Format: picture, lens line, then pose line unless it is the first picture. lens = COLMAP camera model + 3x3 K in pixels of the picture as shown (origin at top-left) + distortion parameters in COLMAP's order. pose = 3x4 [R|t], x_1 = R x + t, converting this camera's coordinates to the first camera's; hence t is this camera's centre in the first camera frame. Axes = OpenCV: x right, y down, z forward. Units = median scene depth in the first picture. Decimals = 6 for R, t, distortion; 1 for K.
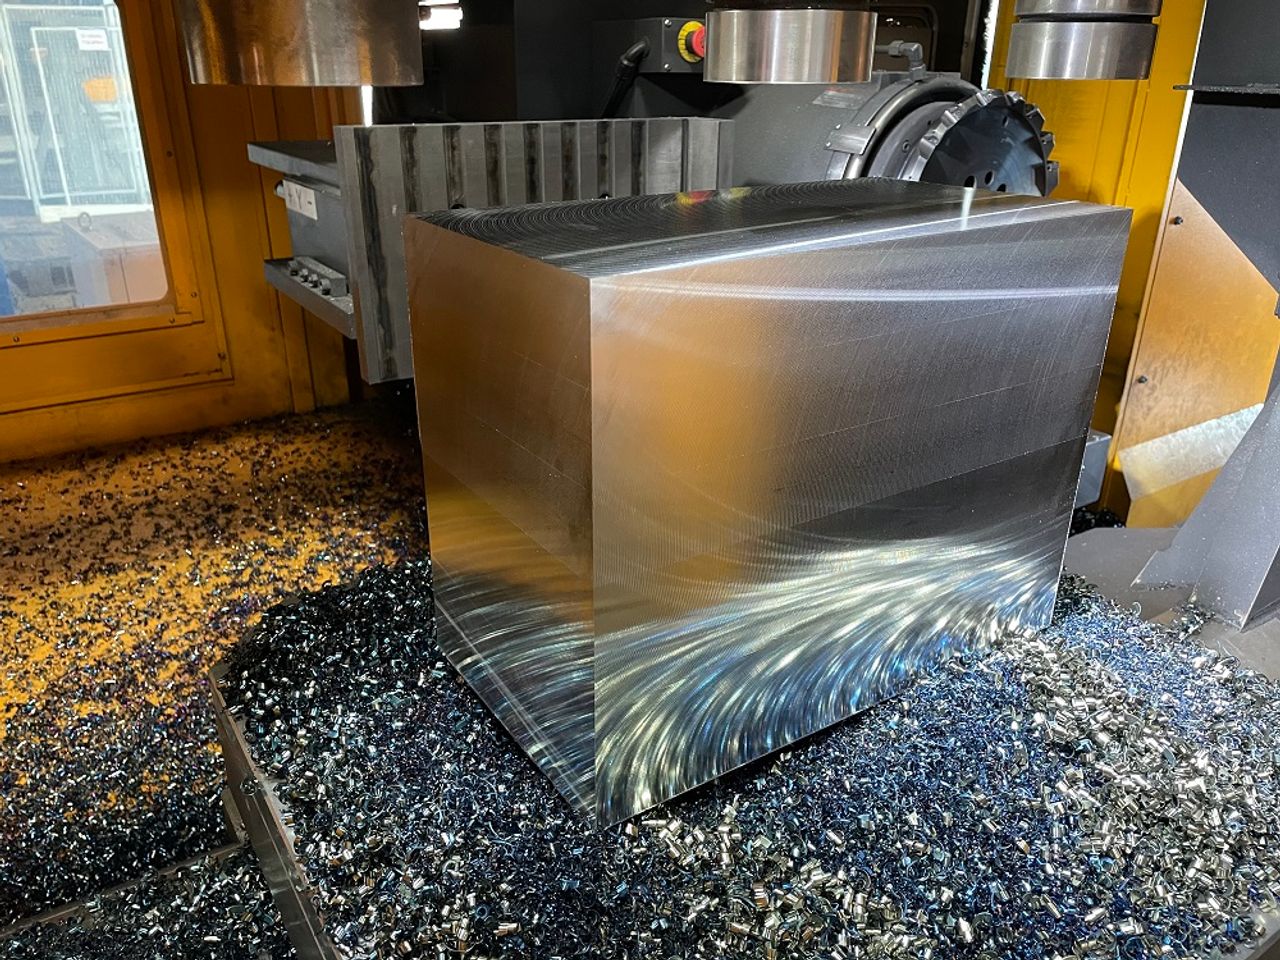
lens RADIAL K [[975.3, 0, 640.9], [0, 975.3, 477.4], [0, 0, 1]] dist [0.015118, -0.008842]
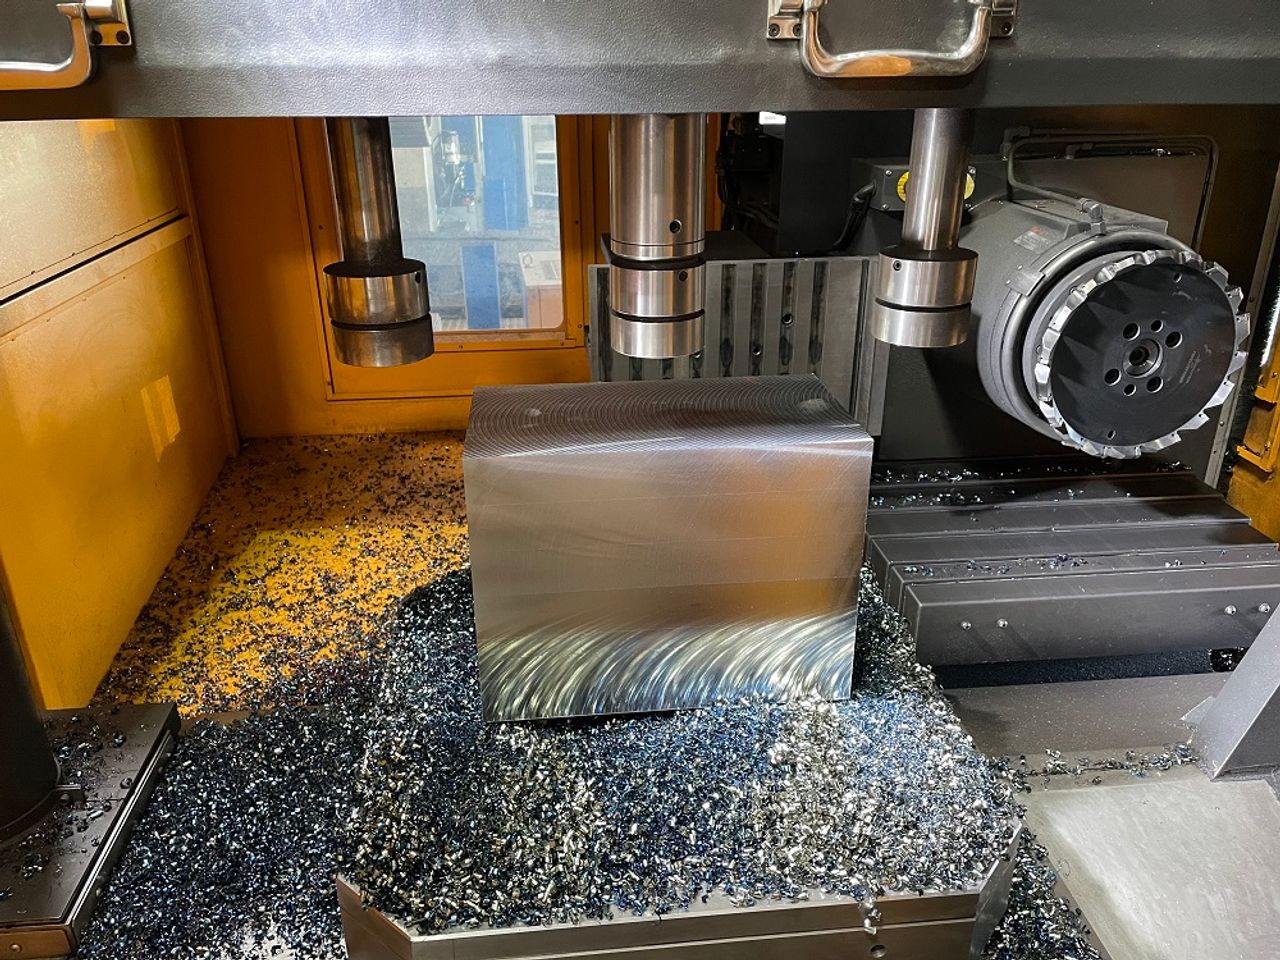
lens RADIAL K [[975.3, 0, 638.1], [0, 975.3, 480.2], [0, 0, 1]] dist [0.015118, -0.008842]
pose [[0.882340, 0.175508, -0.436661, 0.329049], [-0.172084, 0.983924, 0.047748, -0.084149], [0.438021, 0.033013, 0.898358, -0.209361]]
